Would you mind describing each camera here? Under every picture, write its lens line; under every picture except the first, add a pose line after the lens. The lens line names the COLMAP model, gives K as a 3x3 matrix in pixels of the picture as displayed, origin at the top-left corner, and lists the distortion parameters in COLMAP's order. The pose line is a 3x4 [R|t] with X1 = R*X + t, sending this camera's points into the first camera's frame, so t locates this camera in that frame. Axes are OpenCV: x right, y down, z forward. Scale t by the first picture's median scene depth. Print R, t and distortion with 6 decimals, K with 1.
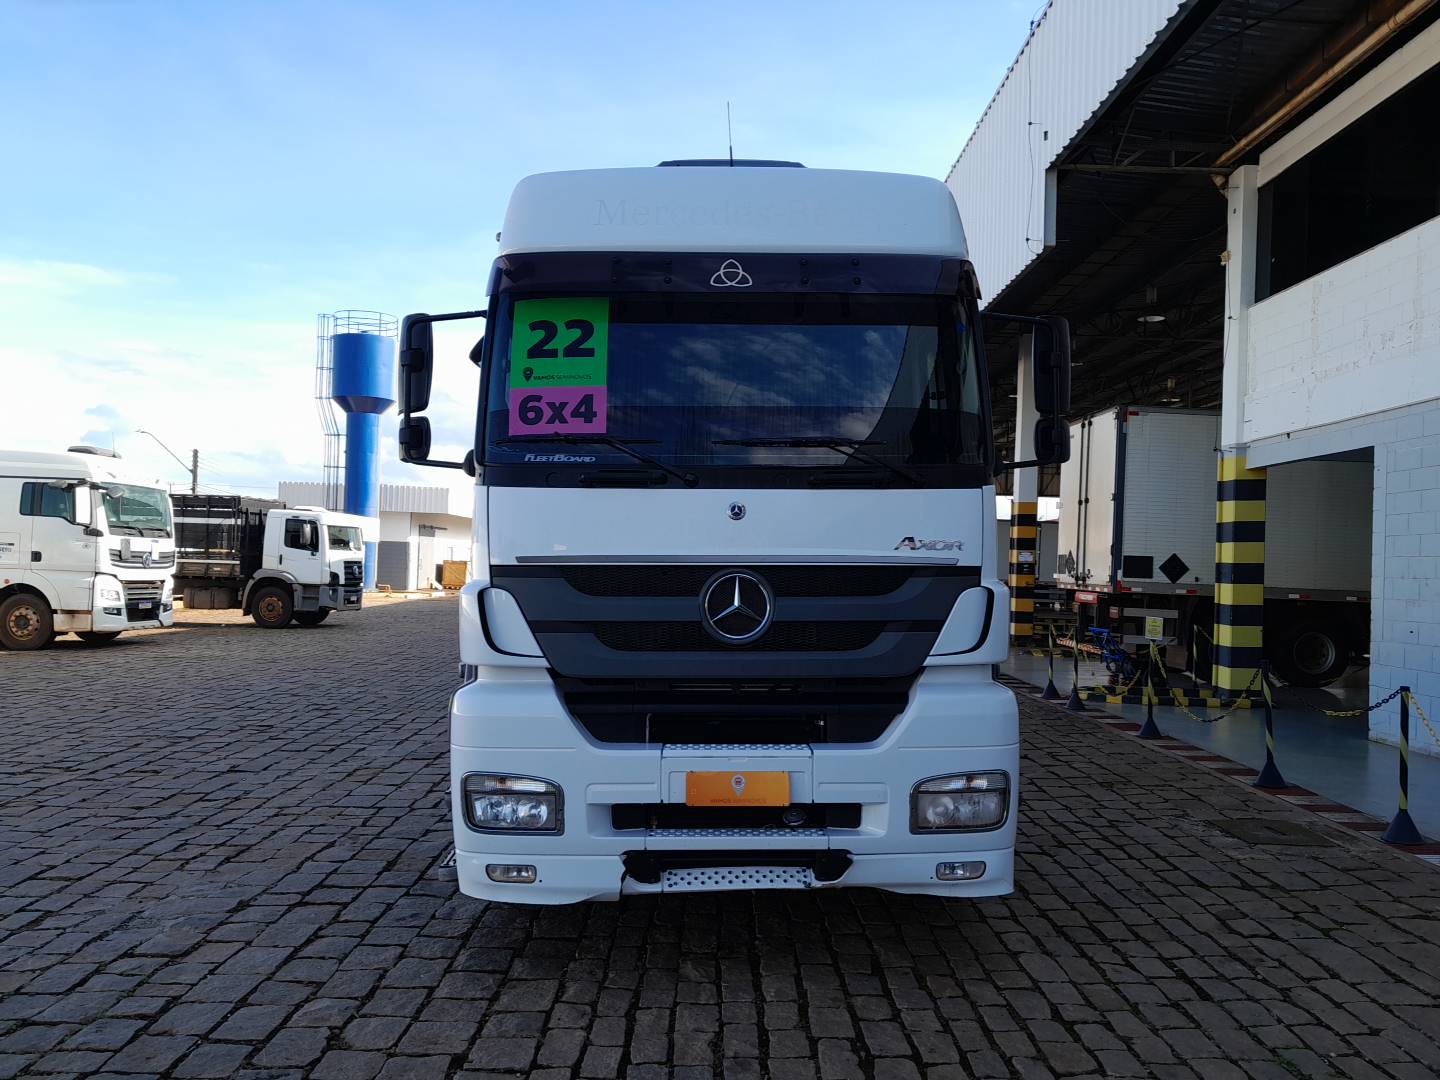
lens RADIAL K [[1140.4, 0, 718.6], [0, 1140.4, 547.8], [0, 0, 1]] dist [0.010545, -0.012437]
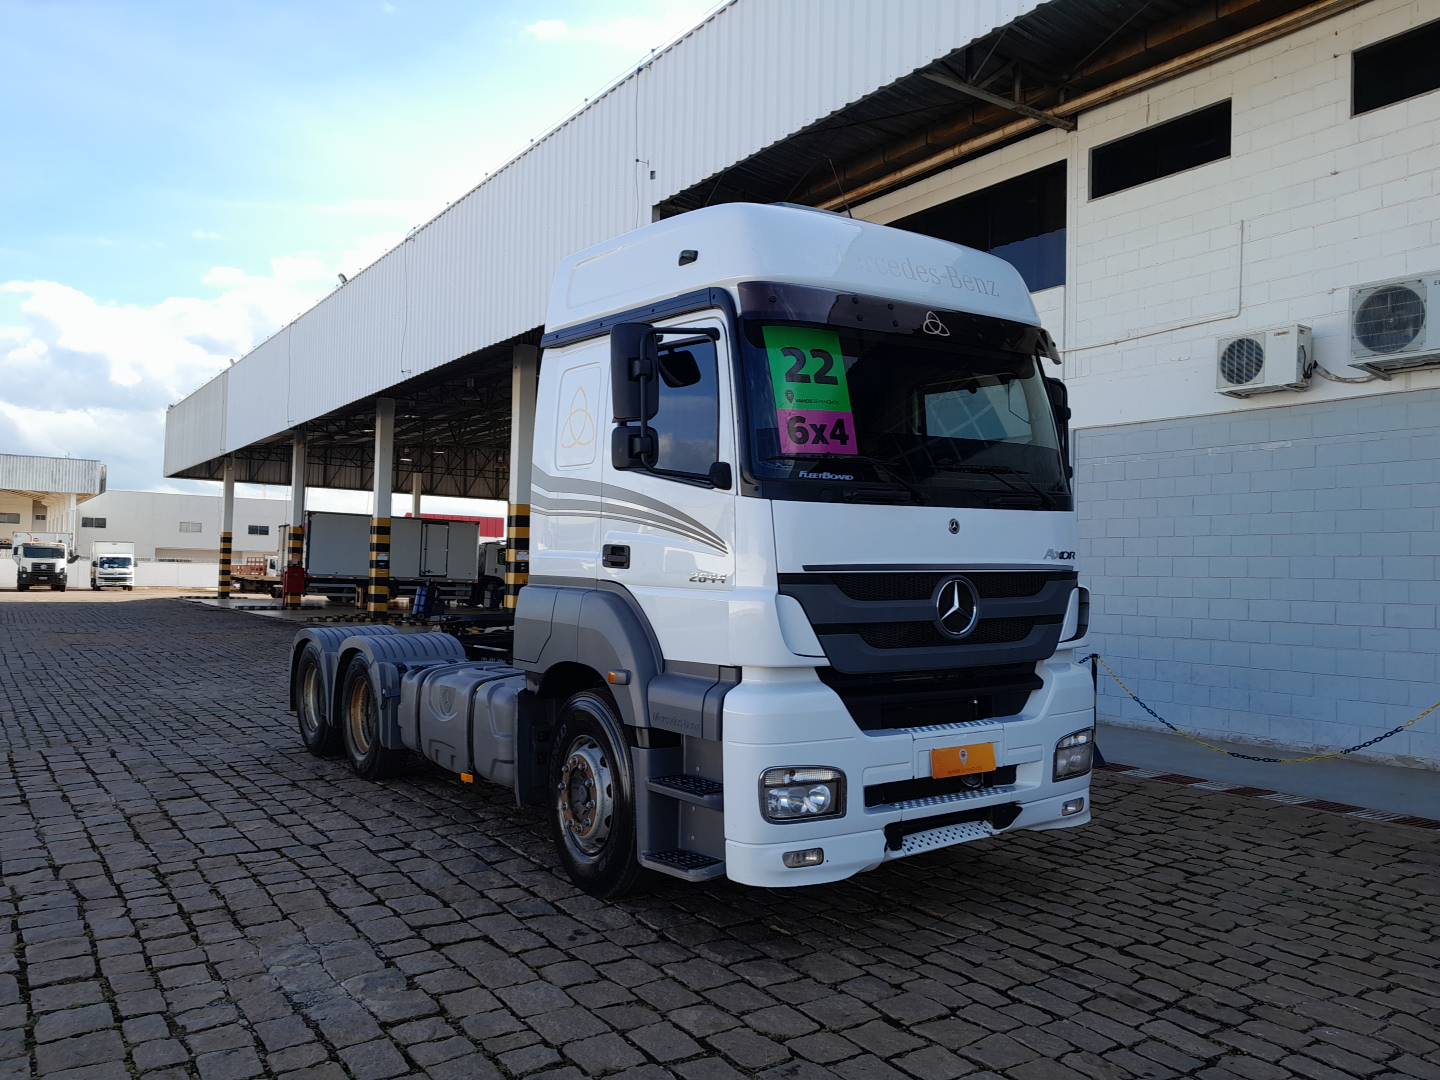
lens RADIAL K [[1155.4, 0, 720.0], [0, 1155.4, 540.0], [0, 0, 1]] dist [0.006146, -0.002460]
pose [[0.820682, 0.013096, 0.571235, -0.866578], [-0.011312, 0.999914, -0.006672, -0.008241], [-0.571273, -0.000986, 0.820760, 0.146550]]
